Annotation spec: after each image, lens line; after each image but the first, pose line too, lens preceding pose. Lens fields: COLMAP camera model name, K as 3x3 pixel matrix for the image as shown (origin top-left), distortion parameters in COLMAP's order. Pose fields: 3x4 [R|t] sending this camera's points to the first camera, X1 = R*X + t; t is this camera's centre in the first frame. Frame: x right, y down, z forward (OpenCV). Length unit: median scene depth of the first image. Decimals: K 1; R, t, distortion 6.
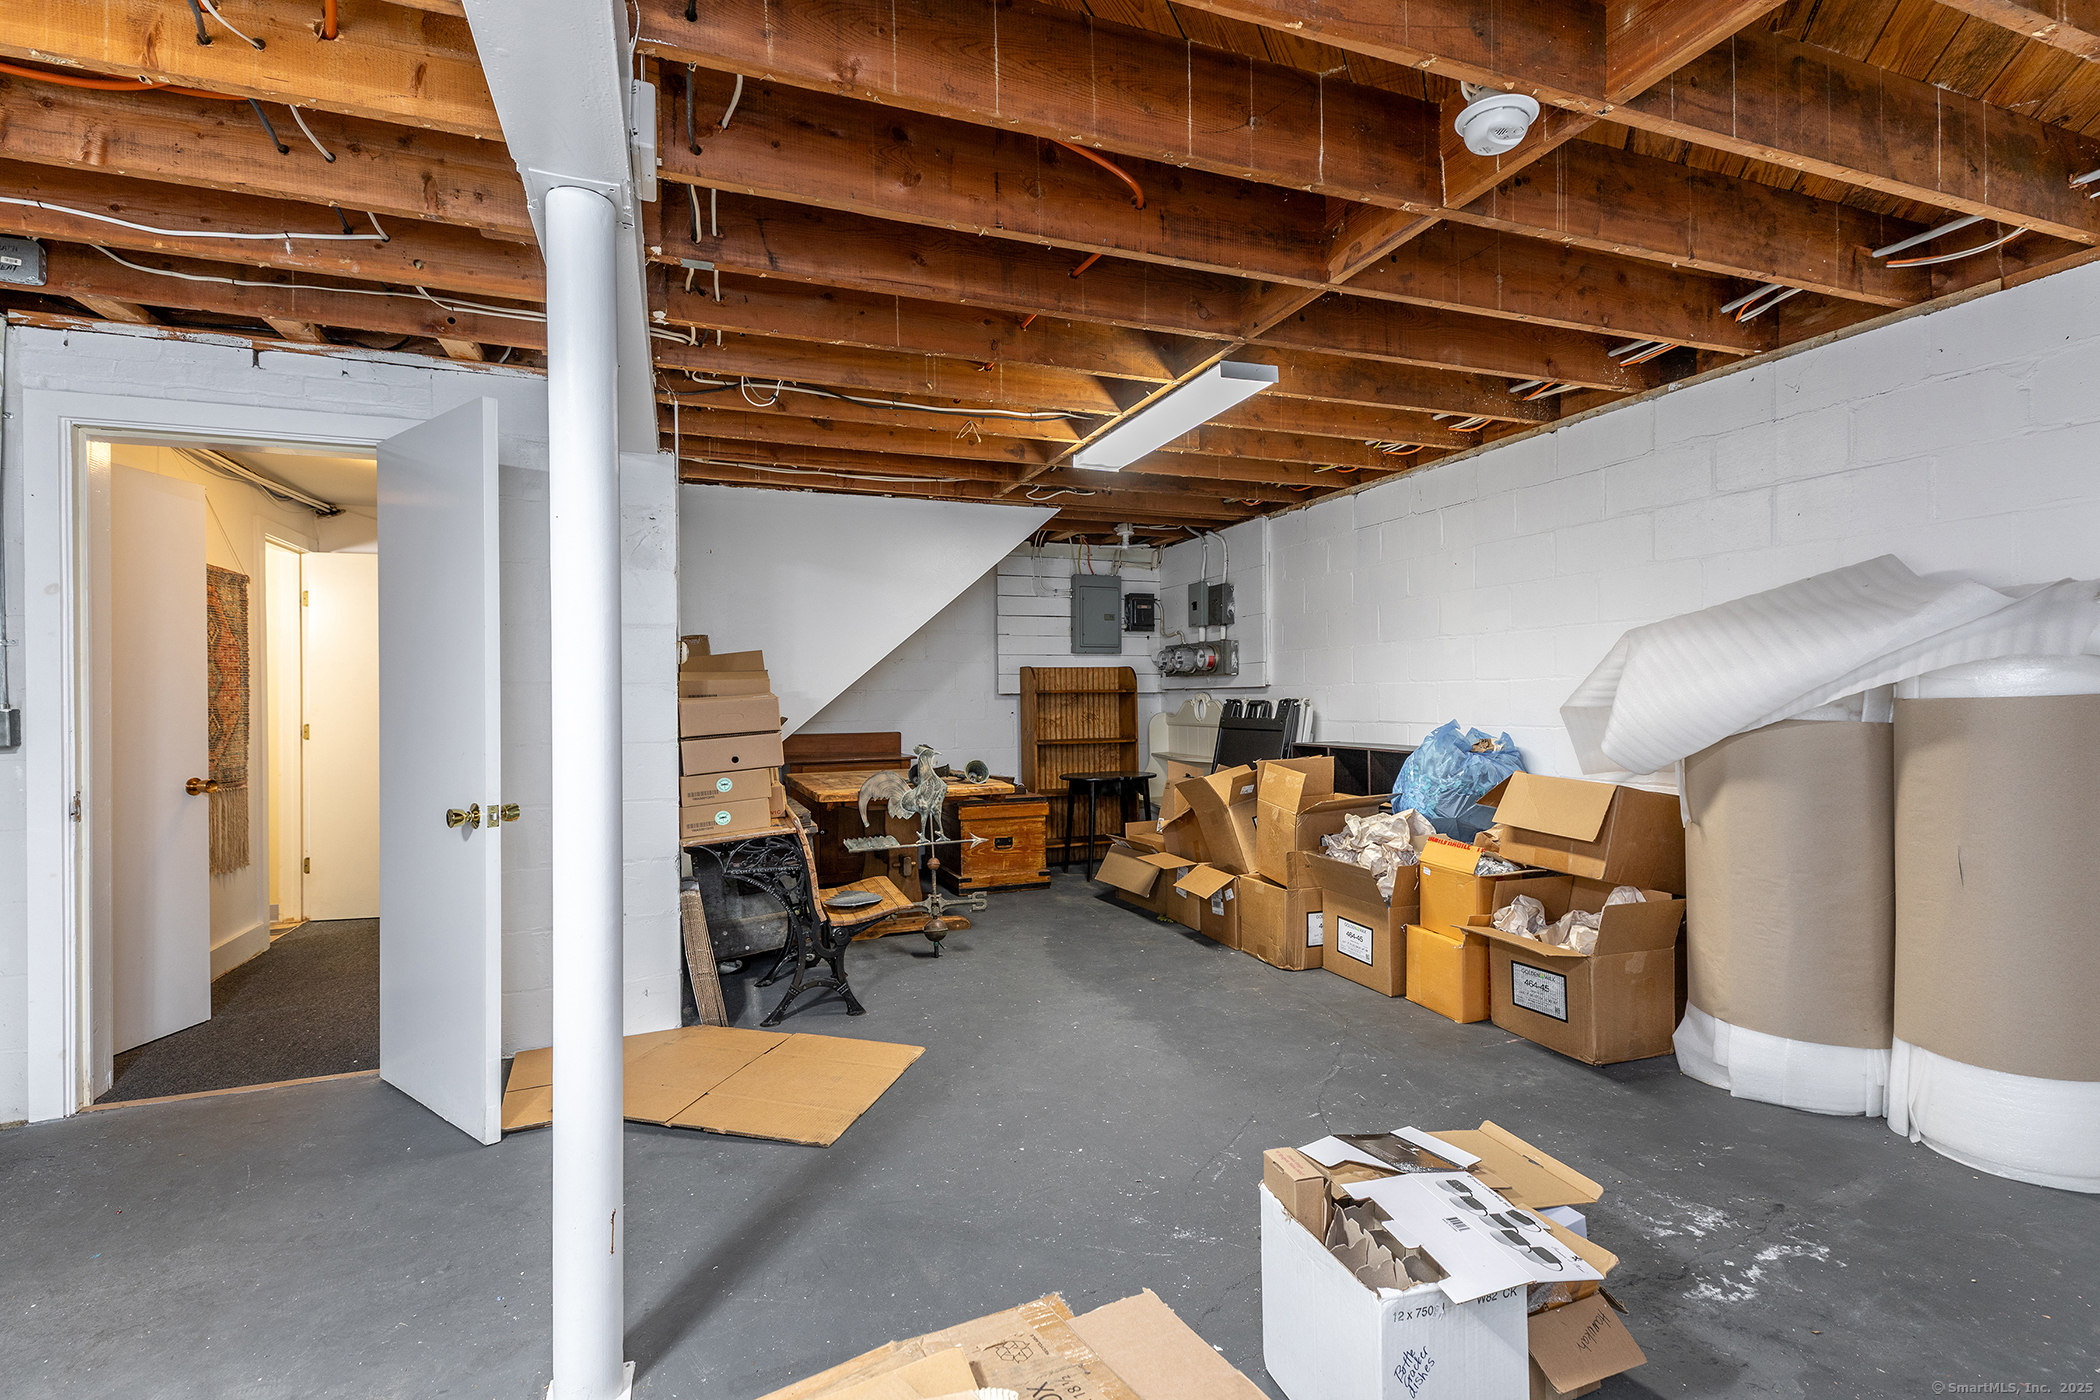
lens RADIAL K [[957.1, 0, 1049.0], [0, 957.1, 695.6], [0, 0, 1]] dist [0.015976, -0.001496]
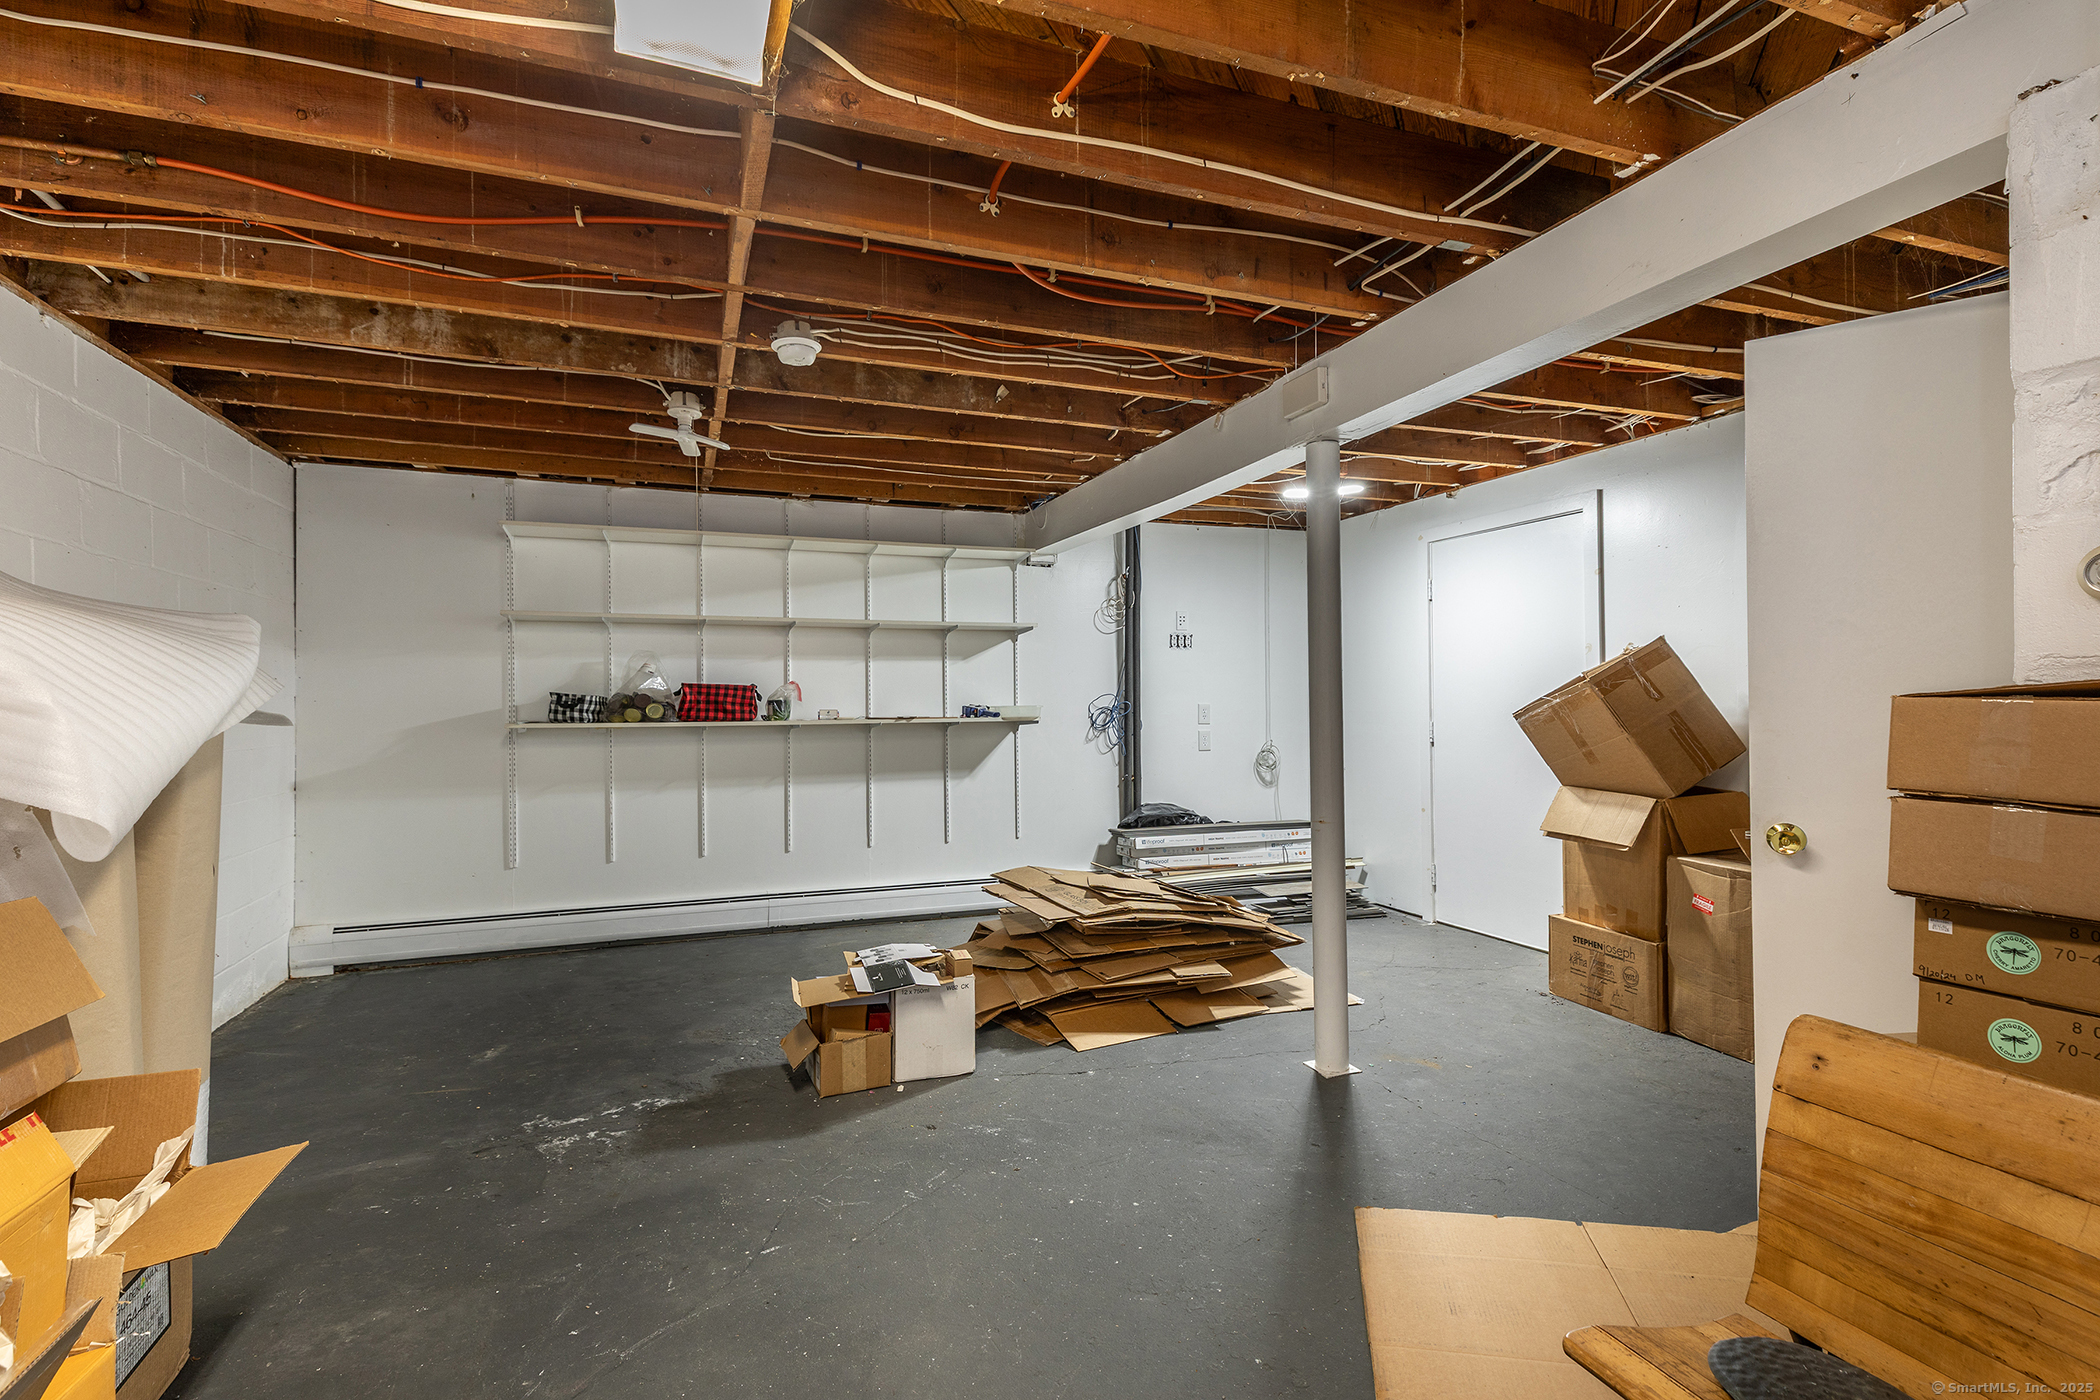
lens RADIAL K [[957.1, 0, 1047.5], [0, 957.1, 700.2], [0, 0, 1]] dist [0.015976, -0.001496]
pose [[-0.999826, 0.012451, 0.013863, 0.040860], [0.012460, 0.999922, 0.000590, -0.015083], [-0.013855, 0.000762, -0.999904, 2.272738]]
